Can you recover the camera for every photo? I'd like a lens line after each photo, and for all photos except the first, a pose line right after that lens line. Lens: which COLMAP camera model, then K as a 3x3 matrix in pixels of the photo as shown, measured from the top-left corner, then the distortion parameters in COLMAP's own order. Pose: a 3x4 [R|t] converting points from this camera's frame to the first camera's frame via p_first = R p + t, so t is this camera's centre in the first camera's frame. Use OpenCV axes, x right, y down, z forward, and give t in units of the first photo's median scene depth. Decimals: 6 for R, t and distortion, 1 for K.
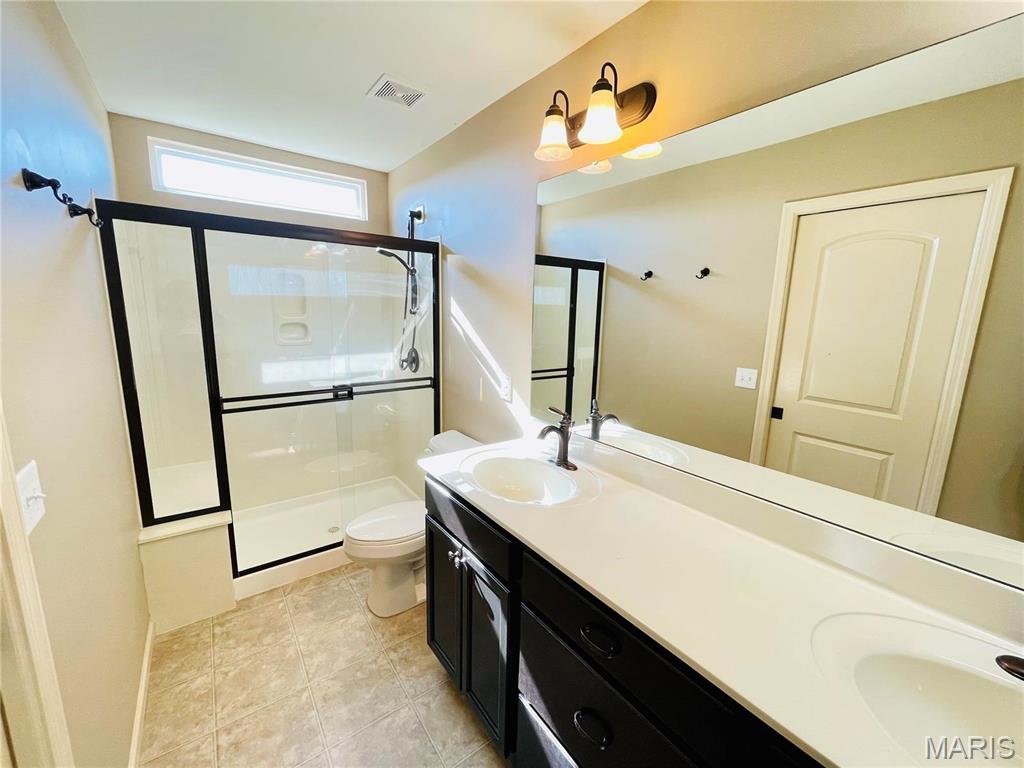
lens RADIAL K [[412.6, 0, 509.6], [0, 412.6, 383.9], [0, 0, 1]] dist [-0.001909, -0.000229]
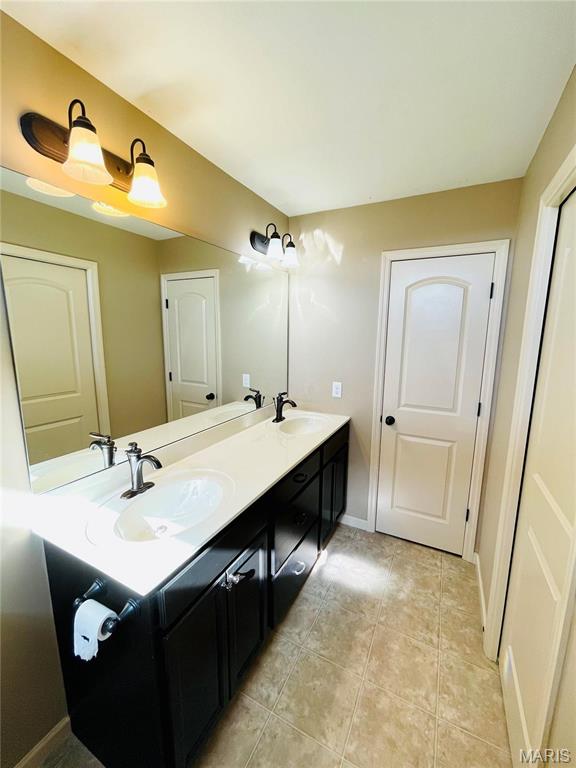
lens RADIAL K [[309.5, 0, 288.0], [0, 309.5, 384.0], [0, 0, 1]] dist [-0.001909, -0.000229]
pose [[-0.440538, -0.173289, 0.880850, -0.993782], [0.139948, 0.955941, 0.258053, -0.296308], [-0.886759, 0.236955, -0.396877, 1.310902]]
